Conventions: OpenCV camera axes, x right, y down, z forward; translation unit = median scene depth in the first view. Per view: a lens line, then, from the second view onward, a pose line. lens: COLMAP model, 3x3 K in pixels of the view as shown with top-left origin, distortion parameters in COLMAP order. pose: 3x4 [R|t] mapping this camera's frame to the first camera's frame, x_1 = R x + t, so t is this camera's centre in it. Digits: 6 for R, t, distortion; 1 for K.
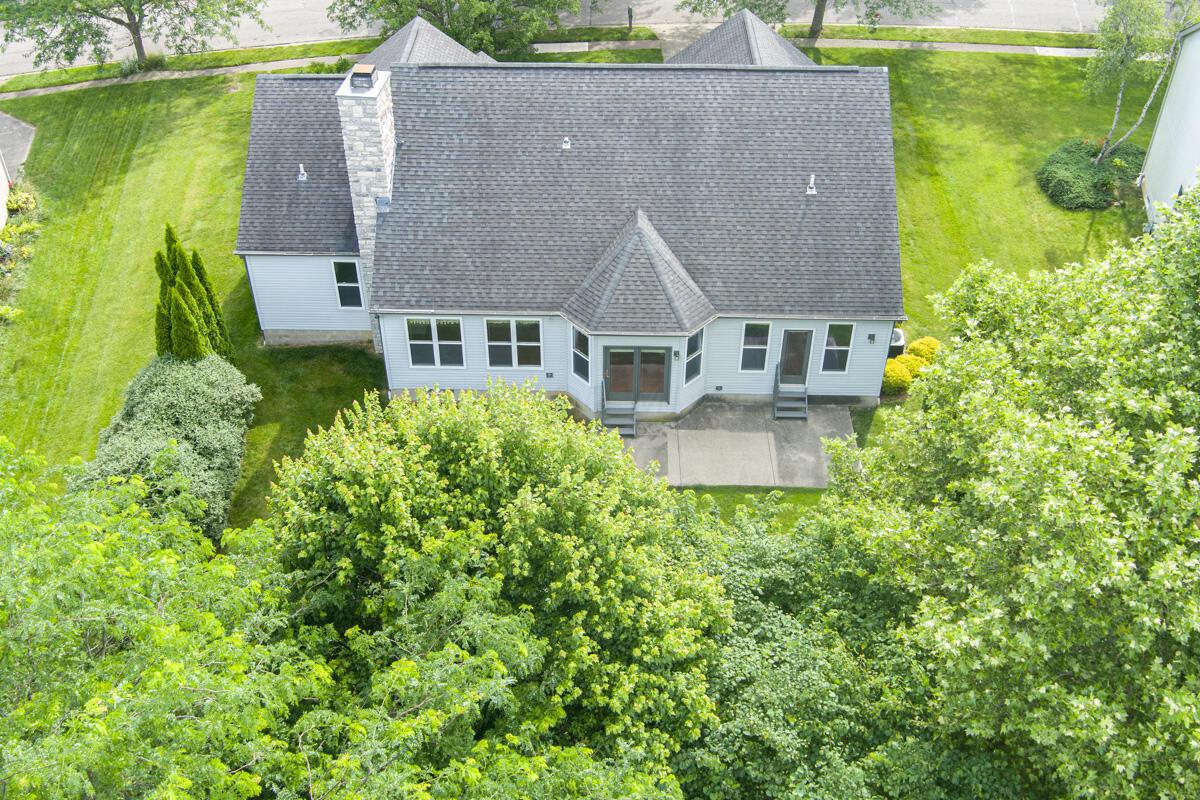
lens RADIAL K [[1043.6, 0, 596.7], [0, 1043.6, 309.6], [0, 0, 1]] dist [-0.064016, 0.007839]
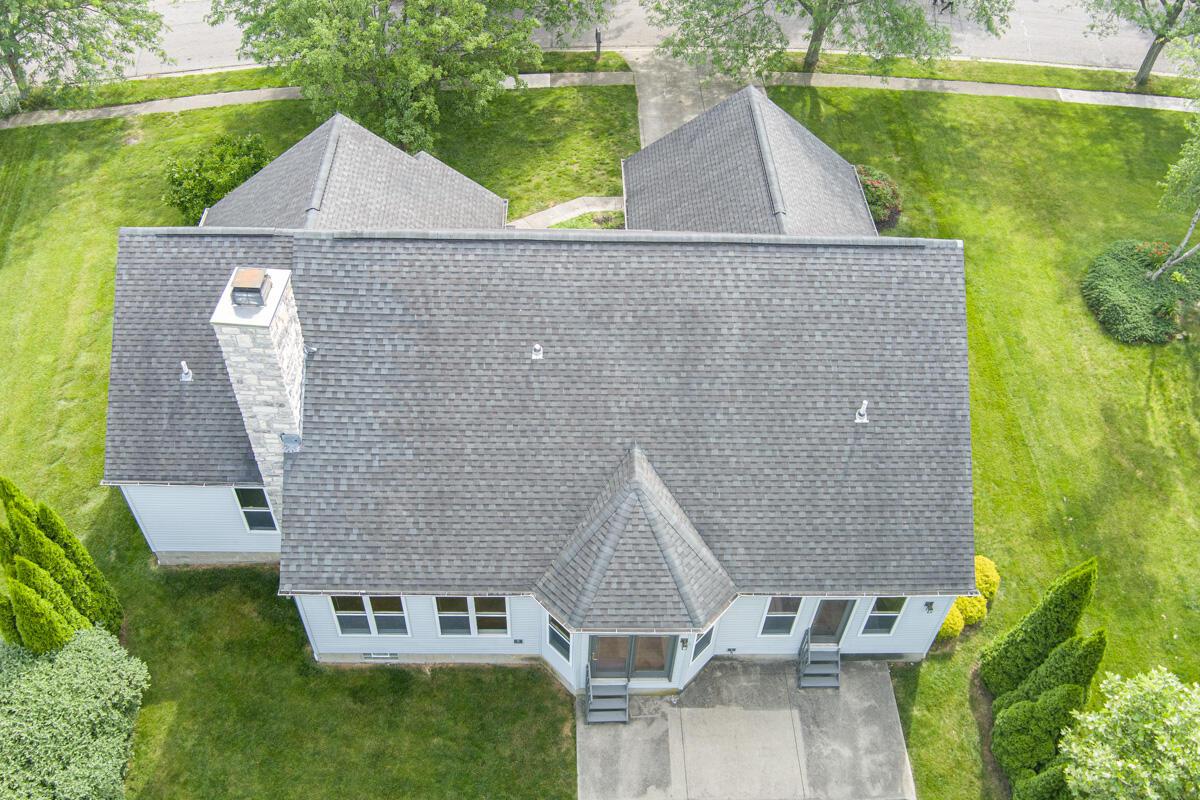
lens RADIAL K [[1004.5, 0, 598.4], [0, 1004.5, 415.5], [0, 0, 1]] dist [-0.079727, 0.033183]
pose [[0.998845, -0.007238, 0.047492, -0.019814], [-0.000464, 0.987085, 0.160197, -0.229214], [-0.048039, -0.160034, 0.985942, 0.285543]]
